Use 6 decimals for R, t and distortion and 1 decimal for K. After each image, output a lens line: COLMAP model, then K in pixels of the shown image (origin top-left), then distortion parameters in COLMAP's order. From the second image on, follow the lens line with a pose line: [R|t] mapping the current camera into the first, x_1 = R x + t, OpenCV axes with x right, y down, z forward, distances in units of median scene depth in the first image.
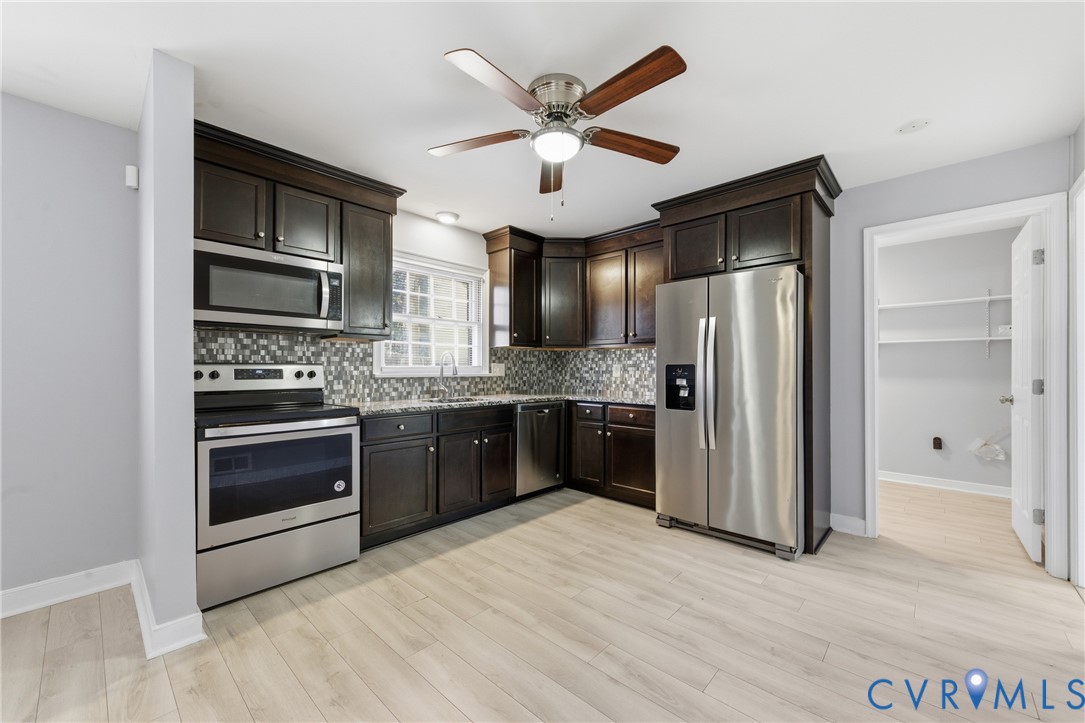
lens RADIAL K [[422.4, 0, 544.0], [0, 422.4, 362.8], [0, 0, 1]] dist [0.003288, -0.000738]
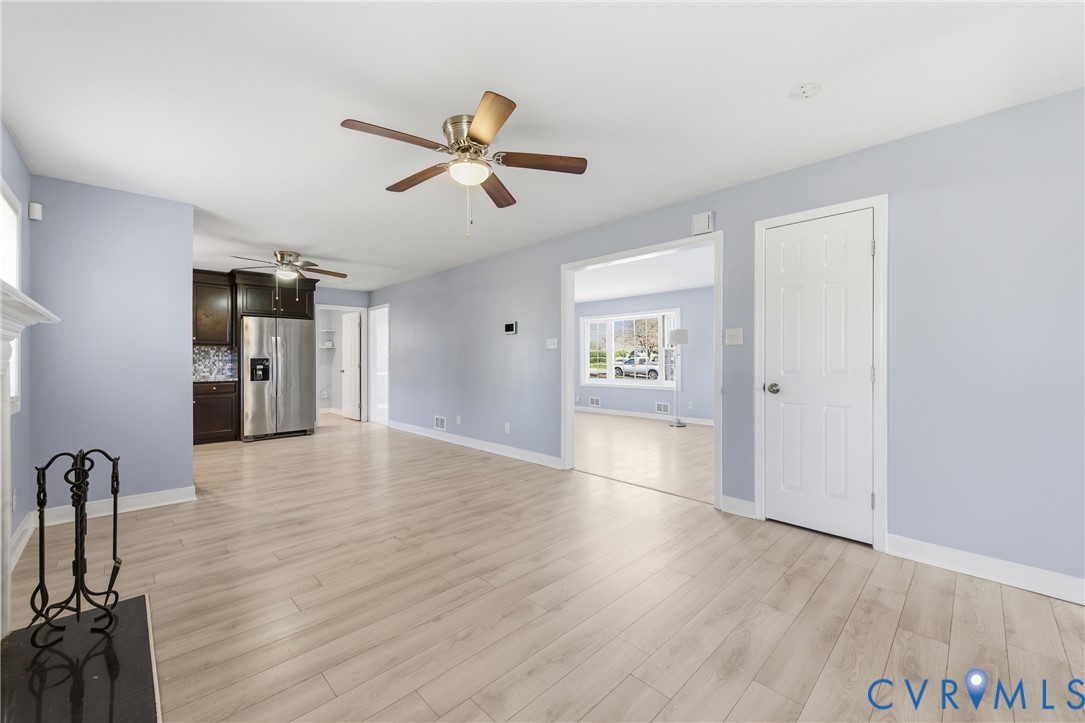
lens RADIAL K [[428.6, 0, 543.9], [0, 428.6, 360.8], [0, 0, 1]] dist [0.002689, 0.000026]
pose [[0.050529, -0.003356, 0.998717, -1.576556], [-0.007329, 0.999966, 0.003731, -0.001883], [-0.998696, -0.007509, 0.050503, -0.431271]]
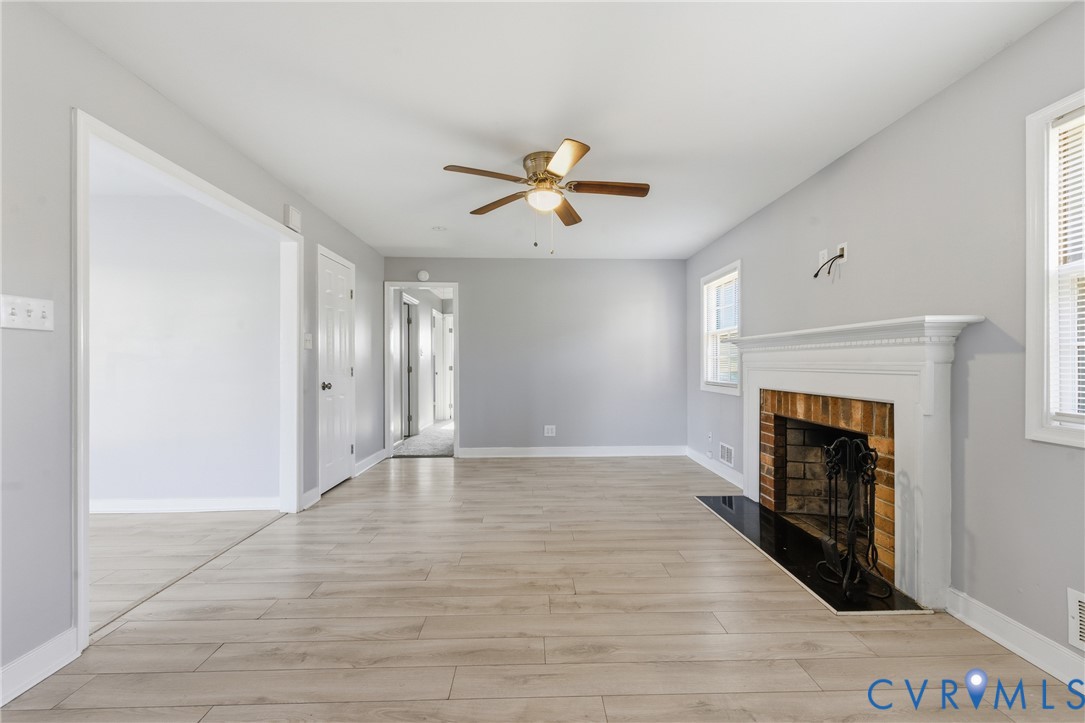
lens RADIAL K [[428.6, 0, 543.9], [0, 428.6, 360.8], [0, 0, 1]] dist [0.002689, 0.000026]
pose [[-0.712871, -0.003792, -0.701284, -0.204951], [0.005693, 0.999921, -0.011194, 0.007397], [0.701272, -0.011972, -0.712794, 0.364988]]
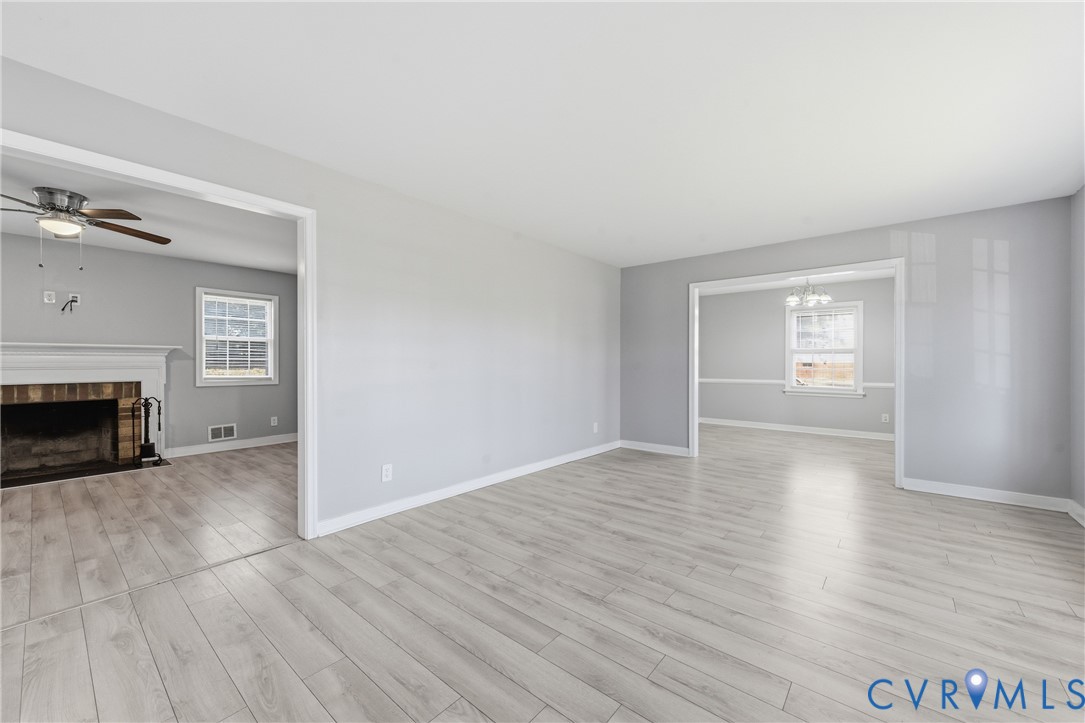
lens RADIAL K [[422.4, 0, 544.0], [0, 422.4, 362.8], [0, 0, 1]] dist [0.003288, -0.000738]
pose [[0.998973, -0.000317, 0.045315, 0.305278], [-0.000237, 0.999925, 0.012216, -0.015304], [-0.045315, -0.012215, 0.998898, -1.344541]]
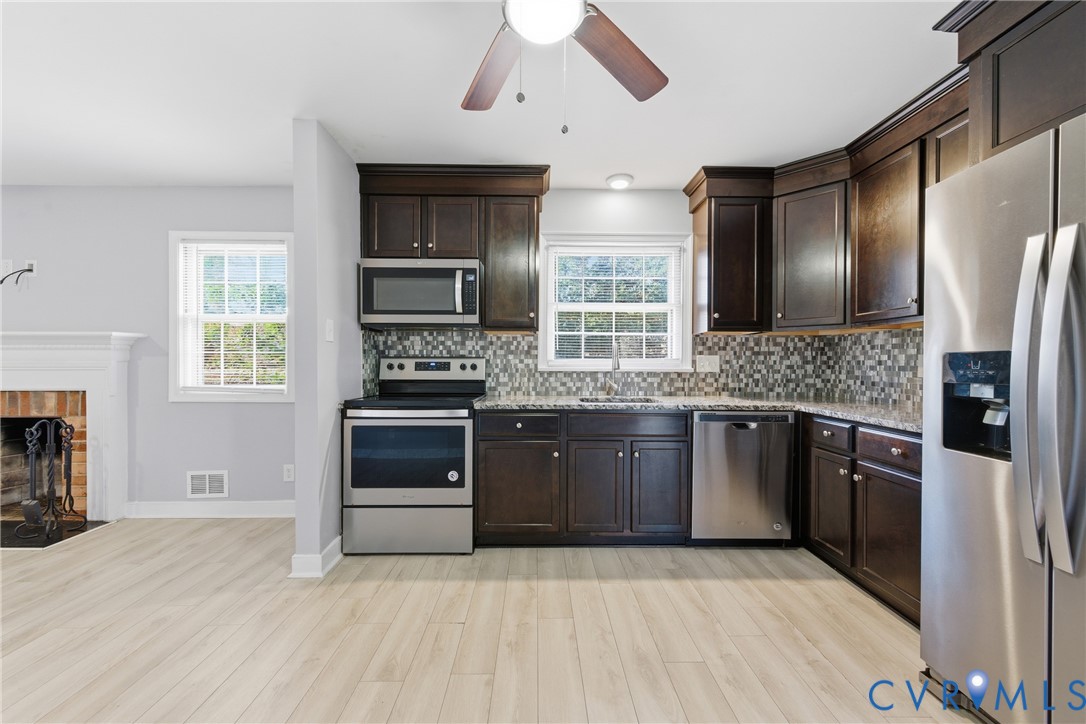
lens RADIAL K [[422.8, 0, 544.5], [0, 422.8, 363.3], [0, 0, 1]] dist [0.003288, -0.000738]
pose [[0.689759, 0.002460, -0.724035, 0.317345], [0.007631, 0.999914, 0.010668, 0.007326], [0.723999, -0.012883, 0.689680, 0.356539]]
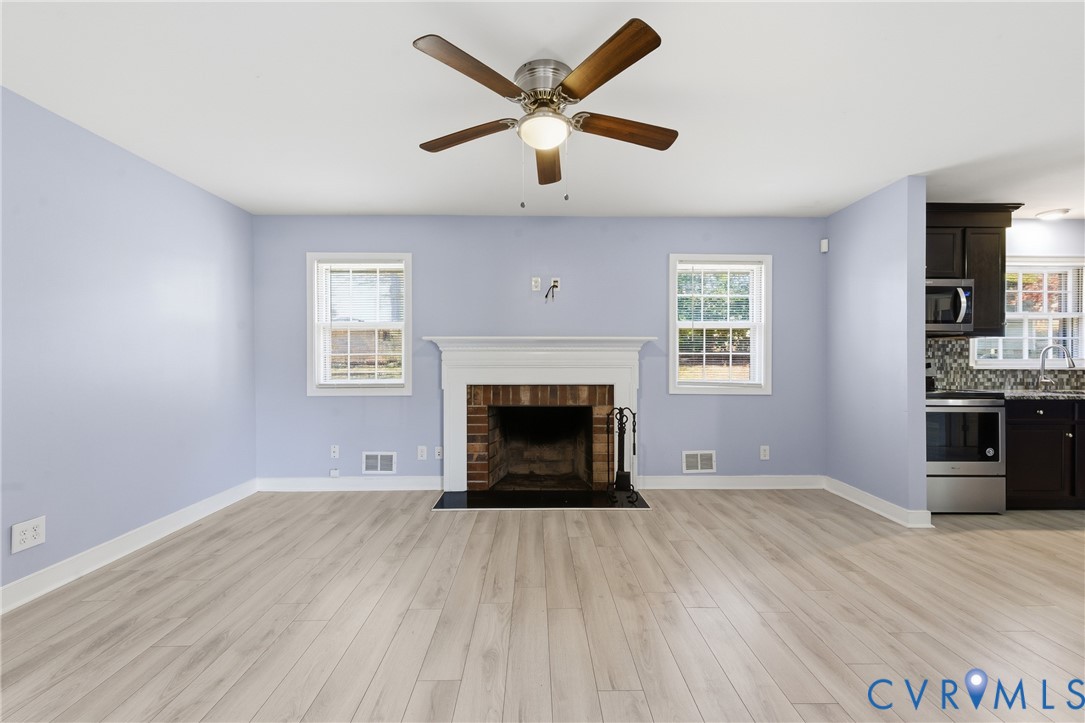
lens RADIAL K [[427.6, 0, 542.5], [0, 427.6, 361.5], [0, 0, 1]] dist [-0.000061, -0.000657]
pose [[0.685727, 0.003948, -0.727849, -0.367105], [0.006656, 0.999909, 0.011694, -0.007736], [0.727829, -0.012864, 0.685638, -0.691462]]
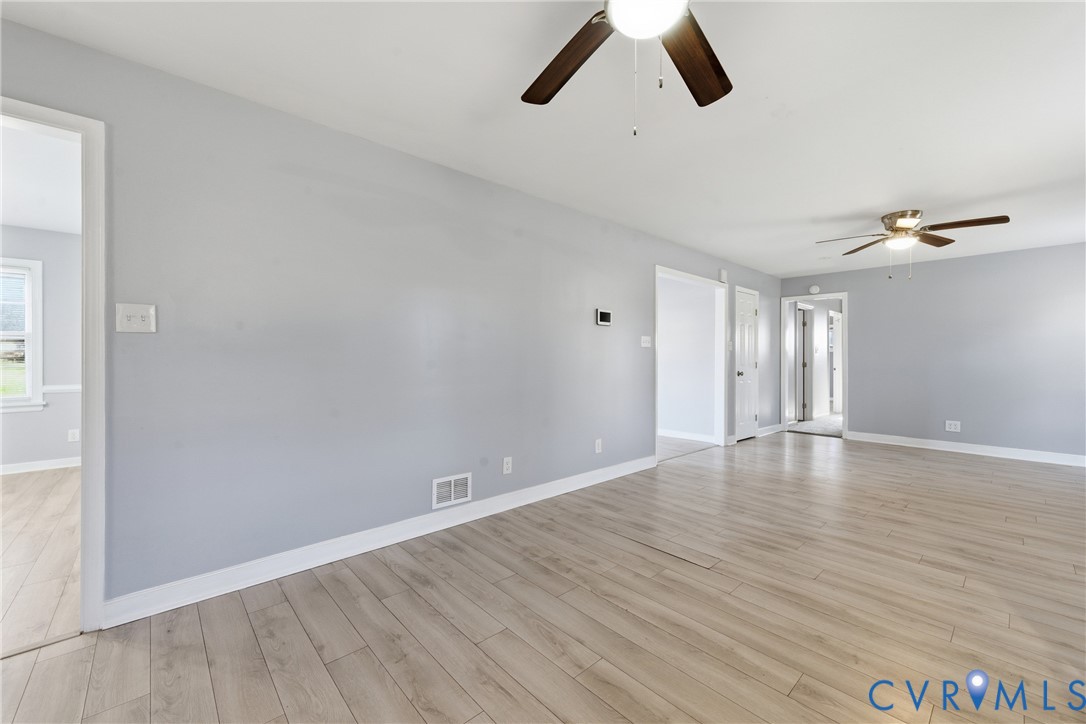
lens RADIAL K [[433.9, 0, 538.7], [0, 433.9, 360.2], [0, 0, 1]] dist [-0.000669, -0.000659]
pose [[-0.995241, -0.004992, 0.097316, 0.082553], [-0.005349, 0.999980, -0.003415, 0.012786], [-0.097297, -0.003919, -0.995248, 1.065958]]
